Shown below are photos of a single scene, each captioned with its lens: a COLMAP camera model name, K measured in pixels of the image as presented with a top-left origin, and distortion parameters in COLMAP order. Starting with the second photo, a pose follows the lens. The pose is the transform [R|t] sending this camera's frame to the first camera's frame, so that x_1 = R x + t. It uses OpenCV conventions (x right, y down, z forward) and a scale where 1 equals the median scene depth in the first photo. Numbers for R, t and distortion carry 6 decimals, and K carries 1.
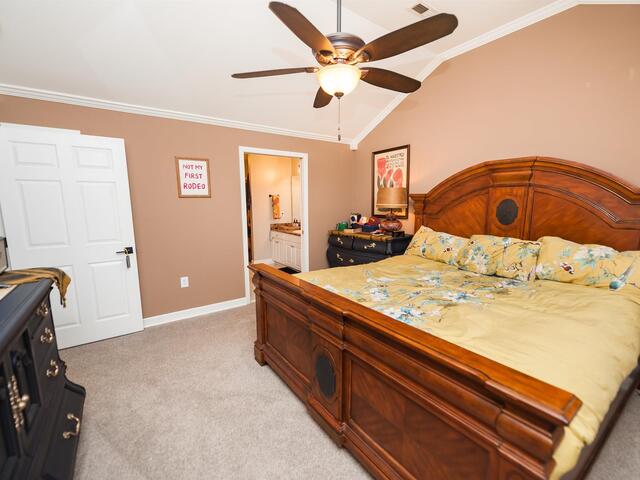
lens RADIAL K [[284.8, 0, 322.2], [0, 284.8, 241.0], [0, 0, 1]] dist [0.000881, -0.000260]
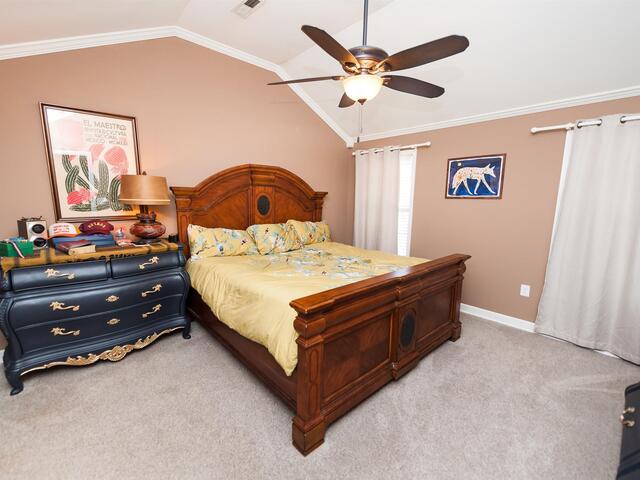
lens RADIAL K [[284.8, 0, 322.2], [0, 284.8, 241.0], [0, 0, 1]] dist [0.000881, -0.000260]
pose [[-0.132938, -0.151073, 0.979543, -0.599910], [0.120197, 0.978563, 0.167234, -0.107200], [-0.983809, 0.139969, -0.111930, 0.759079]]
